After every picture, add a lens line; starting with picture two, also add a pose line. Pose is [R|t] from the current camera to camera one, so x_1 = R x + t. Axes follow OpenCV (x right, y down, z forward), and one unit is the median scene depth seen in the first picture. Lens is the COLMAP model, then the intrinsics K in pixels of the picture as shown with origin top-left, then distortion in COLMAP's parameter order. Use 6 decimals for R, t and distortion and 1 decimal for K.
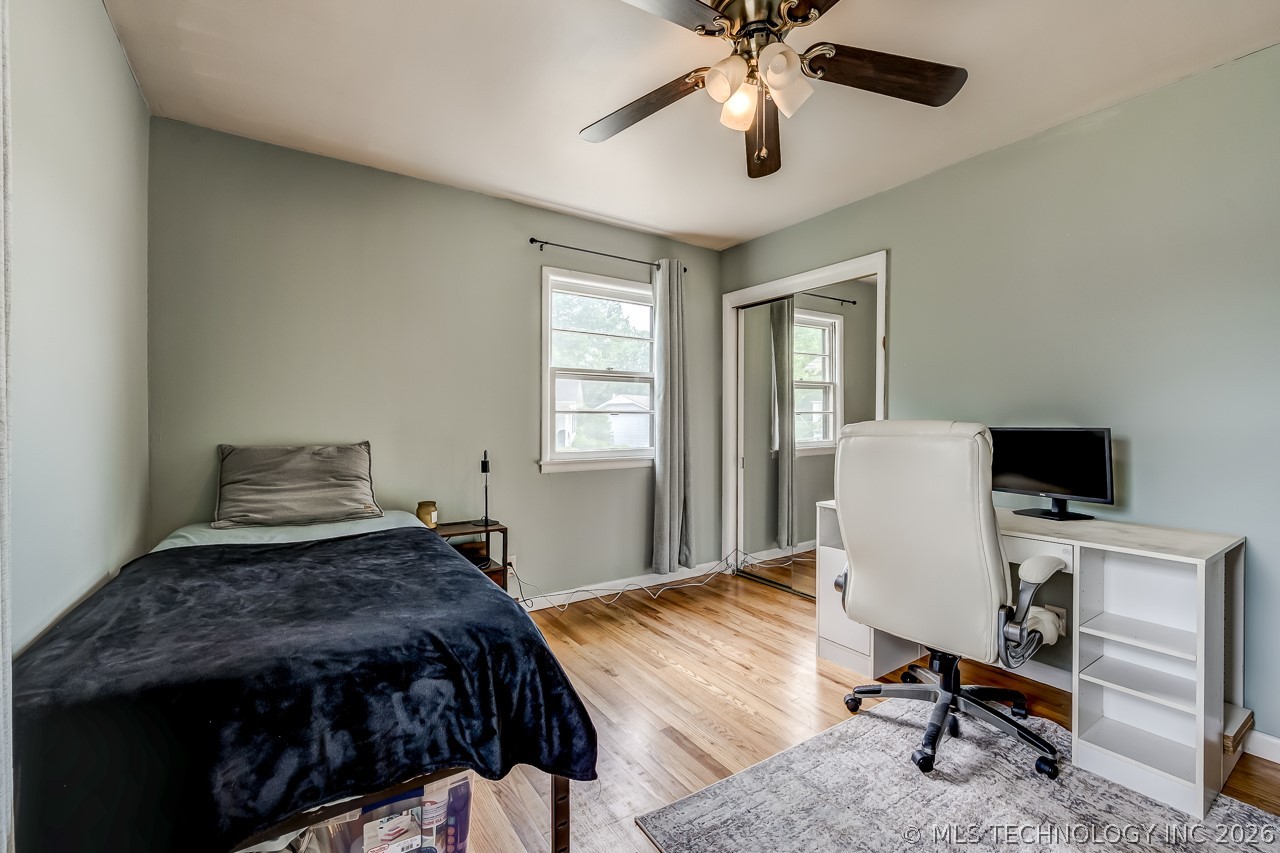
lens RADIAL K [[545.5, 0, 642.1], [0, 545.5, 424.1], [0, 0, 1]] dist [-0.000965, -0.000039]
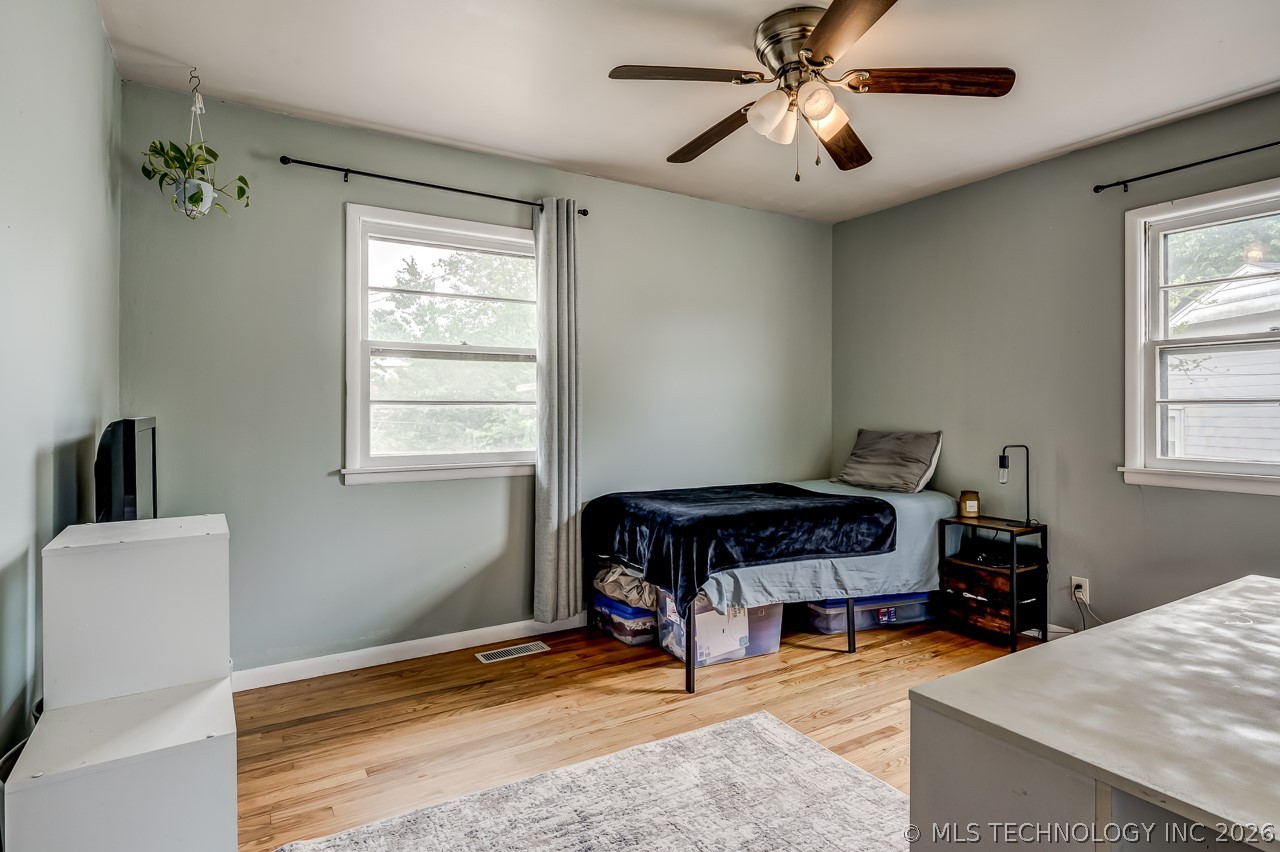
lens RADIAL K [[663.0, 0, 641.1], [0, 663.0, 417.5], [0, 0, 1]] dist [-0.003748, 0.001596]
pose [[-0.054491, 0.005885, -0.998497, 0.935512], [-0.012814, 0.999896, 0.006592, 0.000922], [0.998432, 0.013154, -0.054410, 0.449373]]
